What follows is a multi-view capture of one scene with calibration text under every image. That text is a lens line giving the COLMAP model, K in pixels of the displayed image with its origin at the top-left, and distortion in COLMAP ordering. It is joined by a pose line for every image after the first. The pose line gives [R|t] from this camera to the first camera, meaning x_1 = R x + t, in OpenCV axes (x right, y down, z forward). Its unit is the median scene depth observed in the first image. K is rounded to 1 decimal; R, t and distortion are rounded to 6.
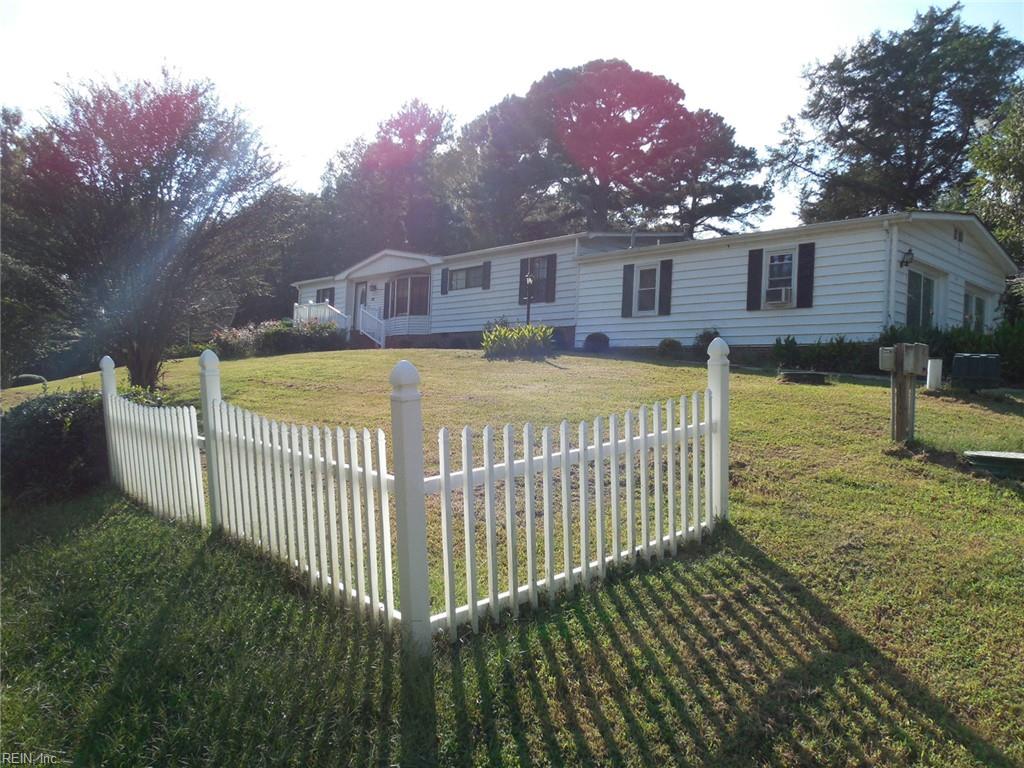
lens RADIAL K [[753.4, 0, 510.6], [0, 753.4, 385.5], [0, 0, 1]] dist [-0.022434, 0.004682]
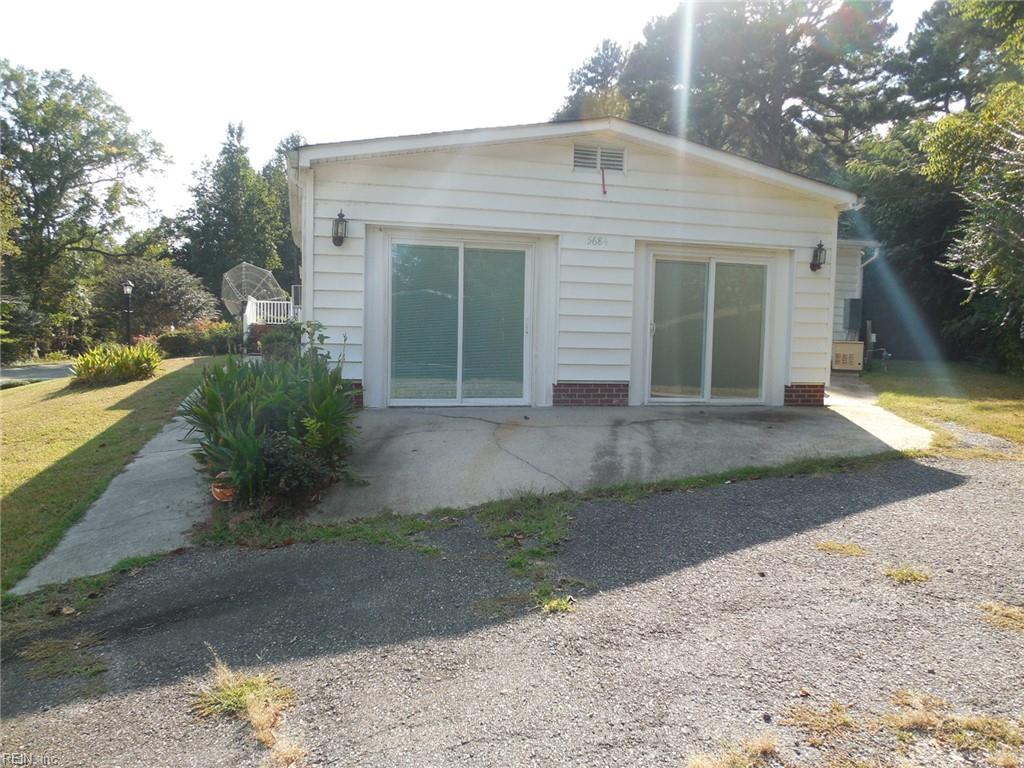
lens RADIAL K [[753.4, 0, 515.8], [0, 753.4, 380.9], [0, 0, 1]] dist [-0.022434, 0.004682]
pose [[0.901161, -0.010381, -0.433360, 0.523050], [0.035567, 0.998113, 0.050052, -0.047399], [0.432023, -0.060519, 0.899830, 0.320522]]
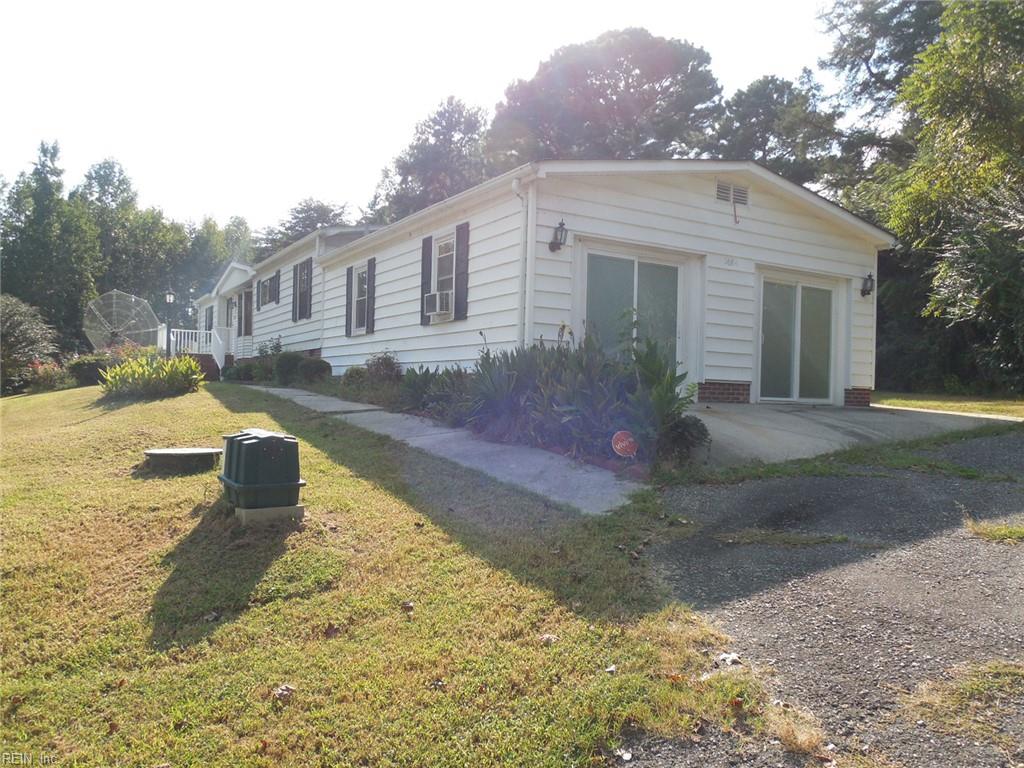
lens RADIAL K [[753.4, 0, 514.7], [0, 753.4, 385.1], [0, 0, 1]] dist [-0.022434, 0.004682]
pose [[0.983560, -0.030283, -0.178023, 0.353501], [0.030534, 0.999533, -0.001327, -0.028088], [0.177980, -0.004130, 0.984025, 0.223494]]
